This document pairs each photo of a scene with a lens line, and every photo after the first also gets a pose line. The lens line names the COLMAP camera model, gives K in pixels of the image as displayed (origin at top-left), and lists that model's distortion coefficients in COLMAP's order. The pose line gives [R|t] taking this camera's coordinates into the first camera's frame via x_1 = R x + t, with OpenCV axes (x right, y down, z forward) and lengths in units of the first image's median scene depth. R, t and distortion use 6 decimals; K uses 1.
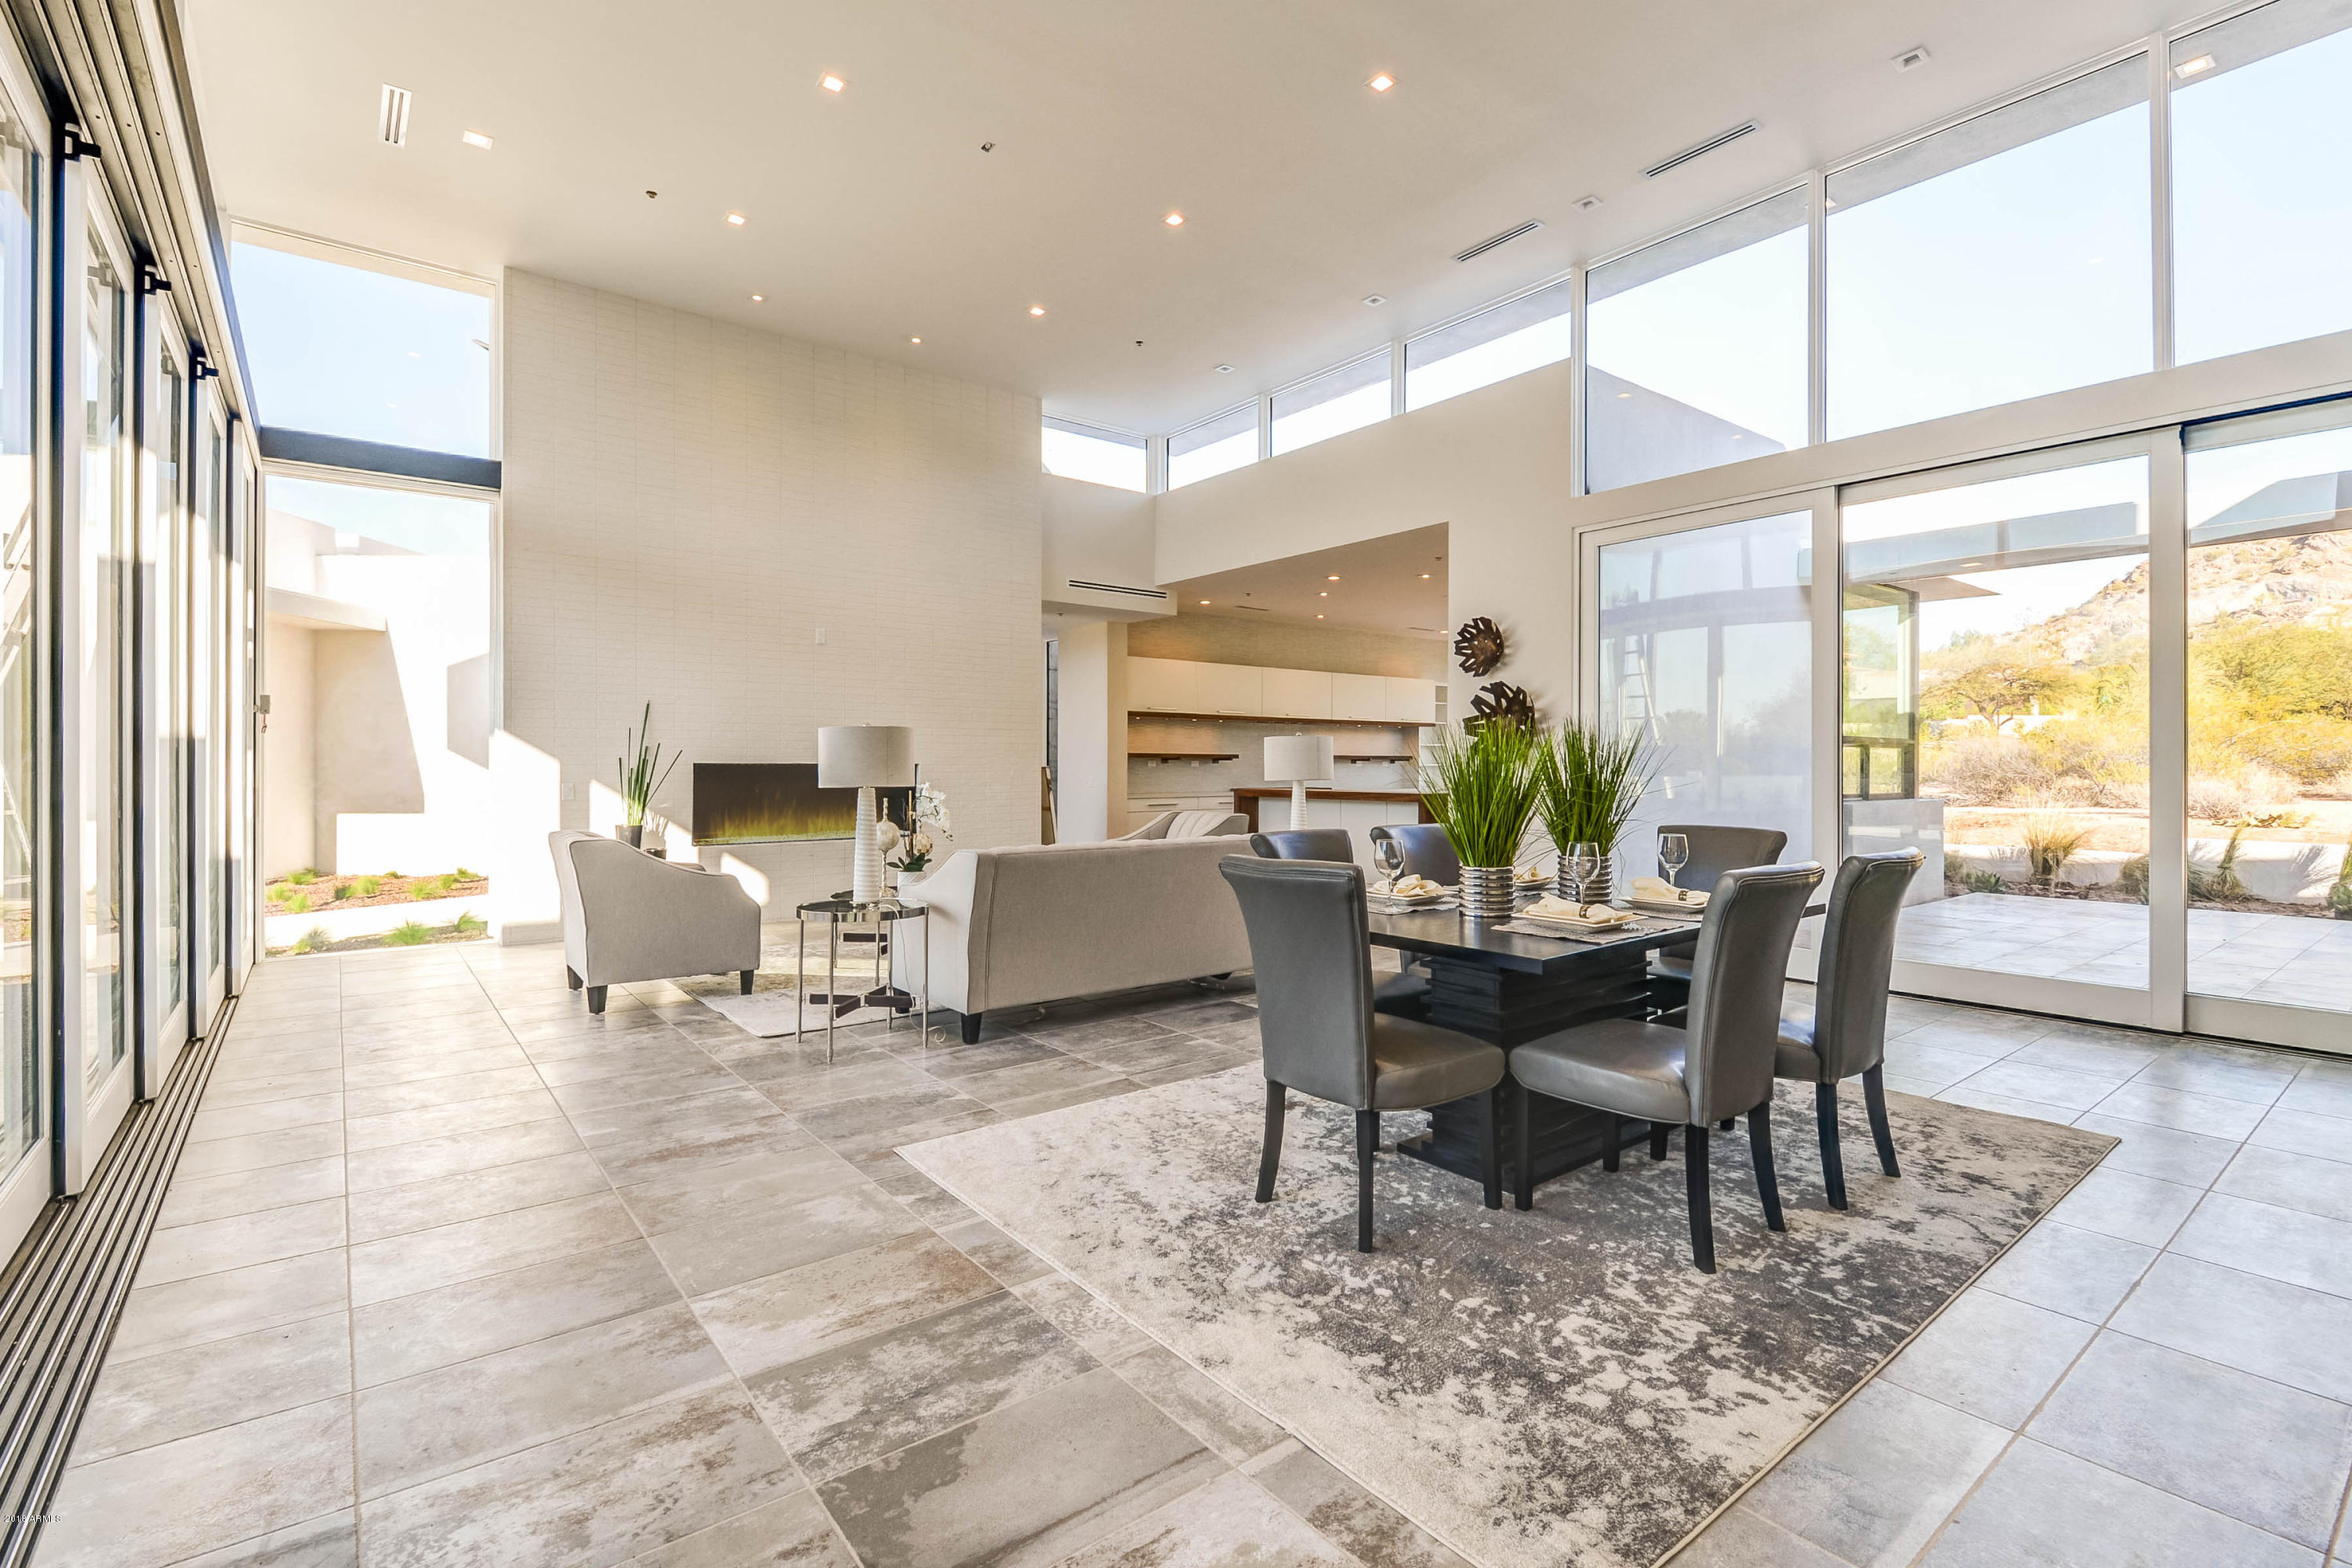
lens RADIAL K [[1049.5, 0, 1141.6], [0, 1049.5, 797.2], [0, 0, 1]] dist [0.013133, -0.005450]
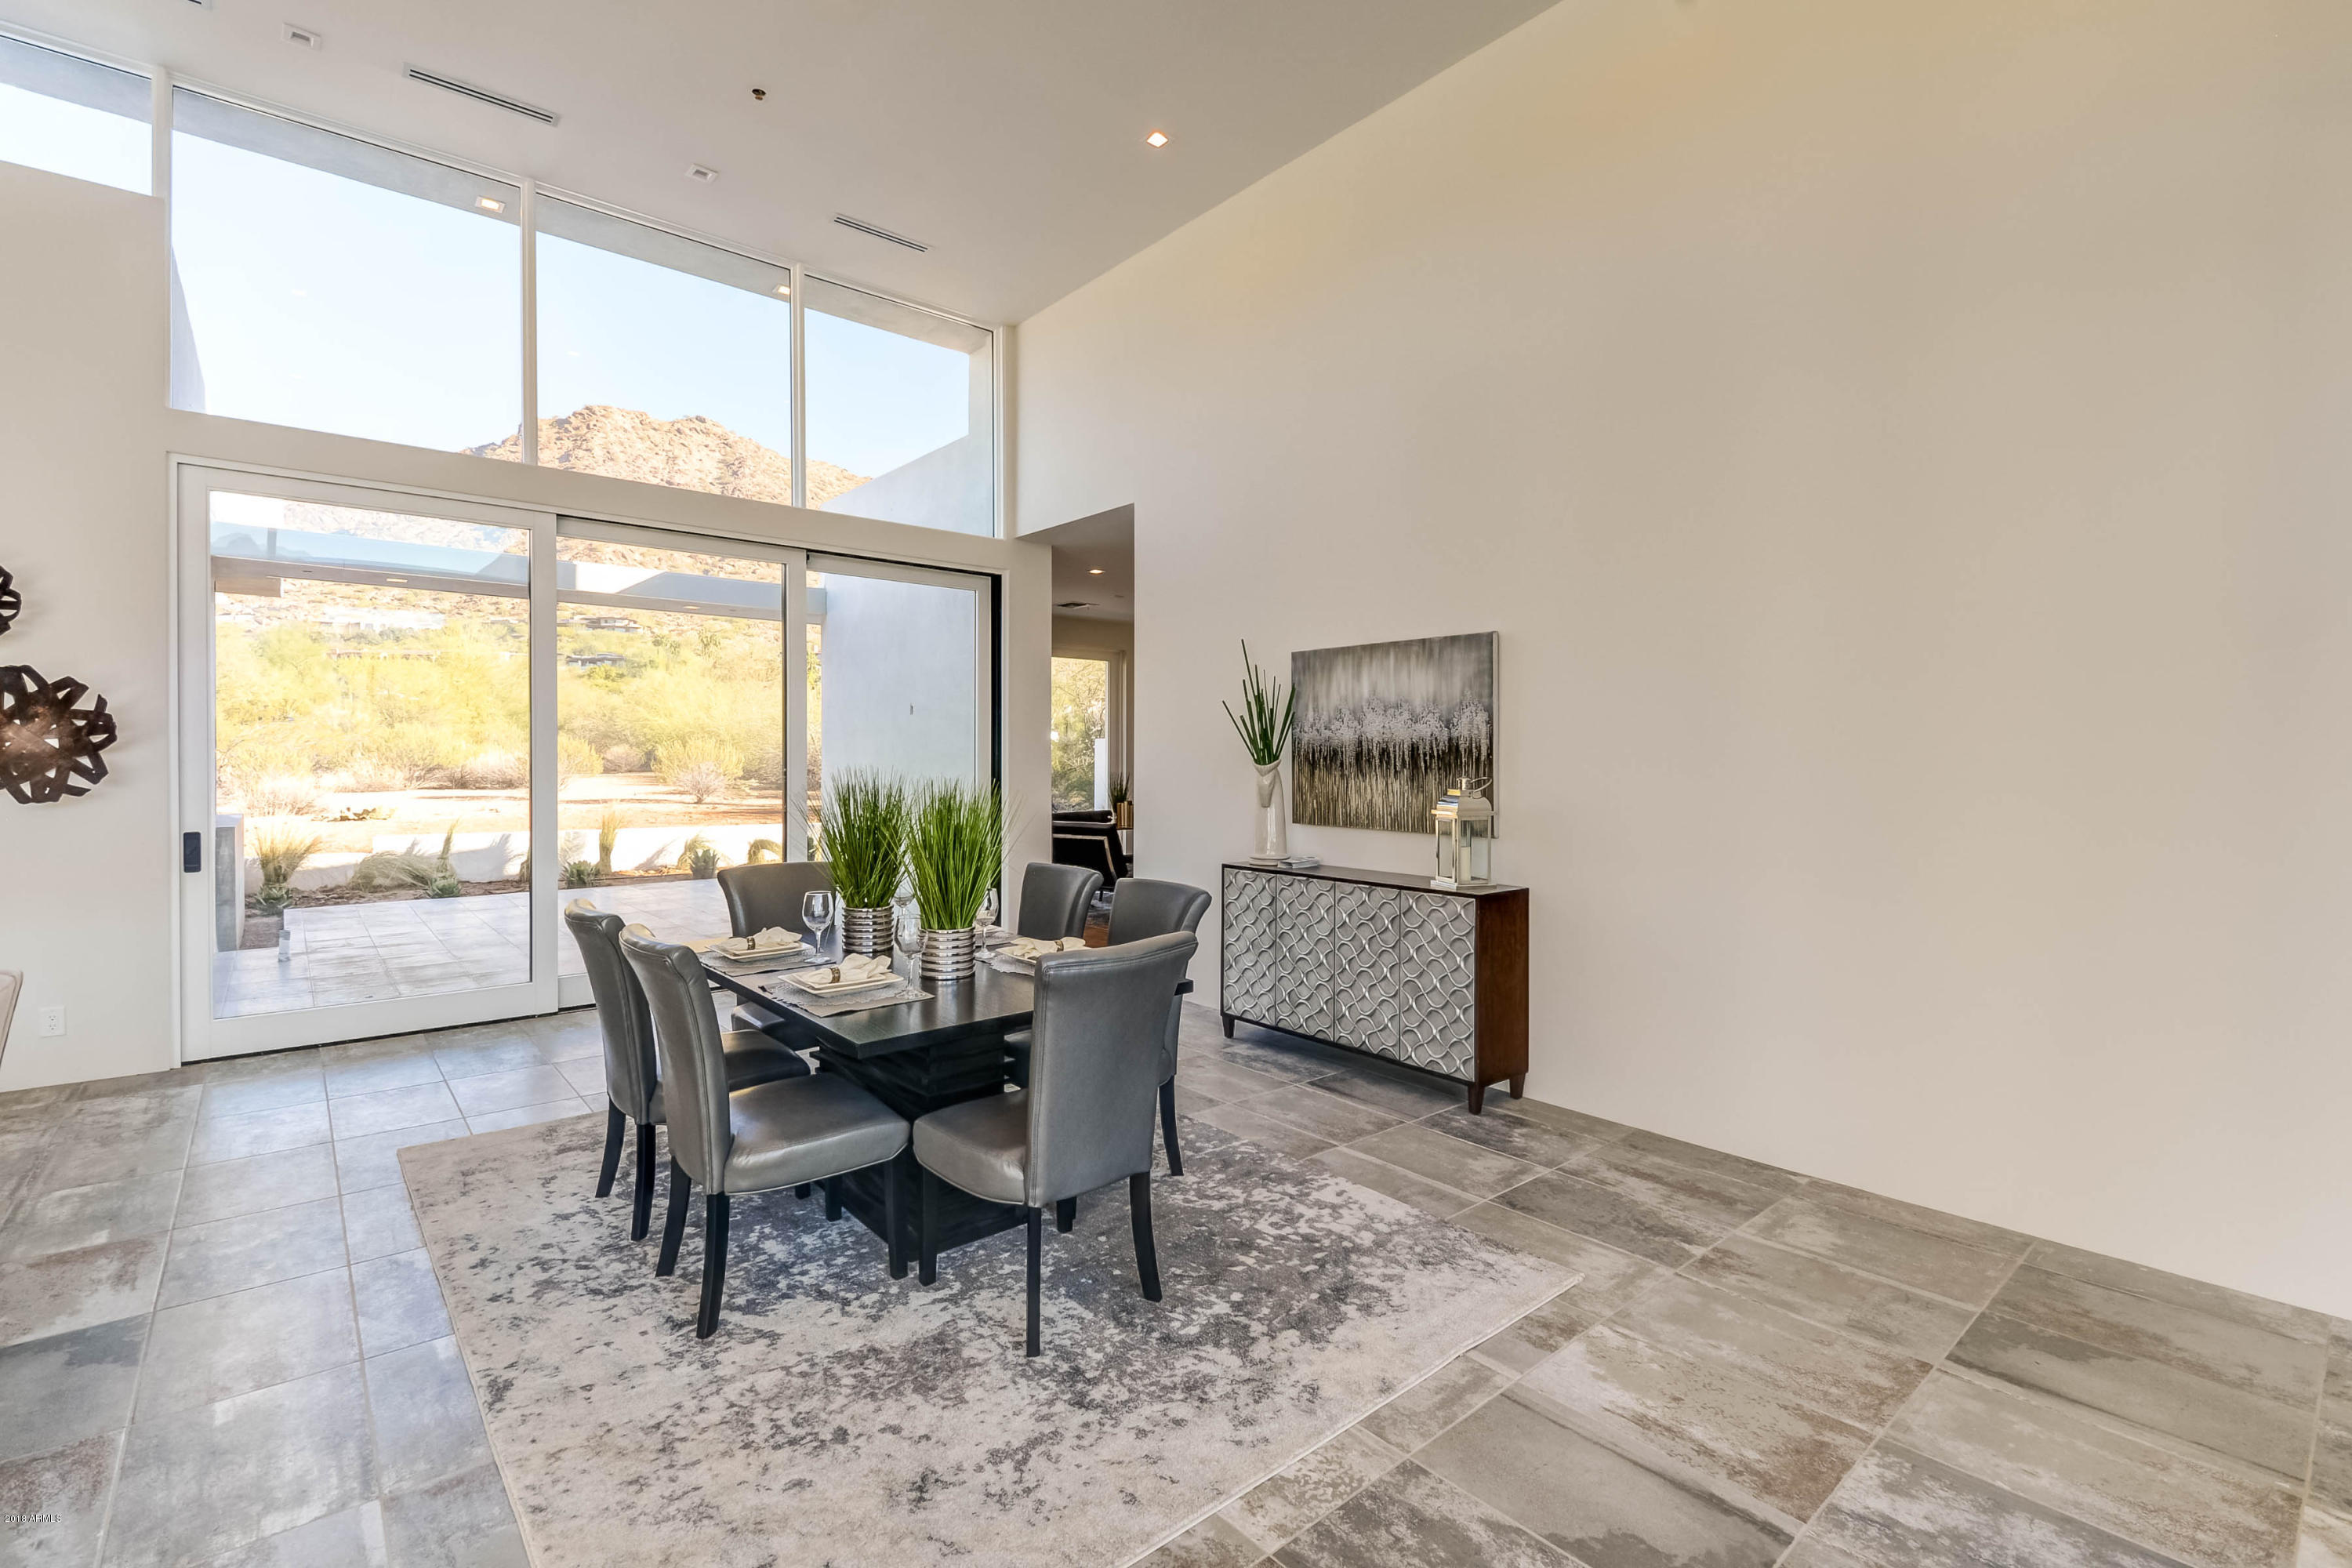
lens RADIAL K [[1049.5, 0, 1198.9], [0, 1049.5, 774.5], [0, 0, 1]] dist [0.013133, -0.005450]
pose [[-0.069906, -0.019485, 0.997363, -0.825812], [0.030766, 0.999291, 0.021679, -0.108500], [-0.997079, 0.032200, -0.069257, 1.027362]]
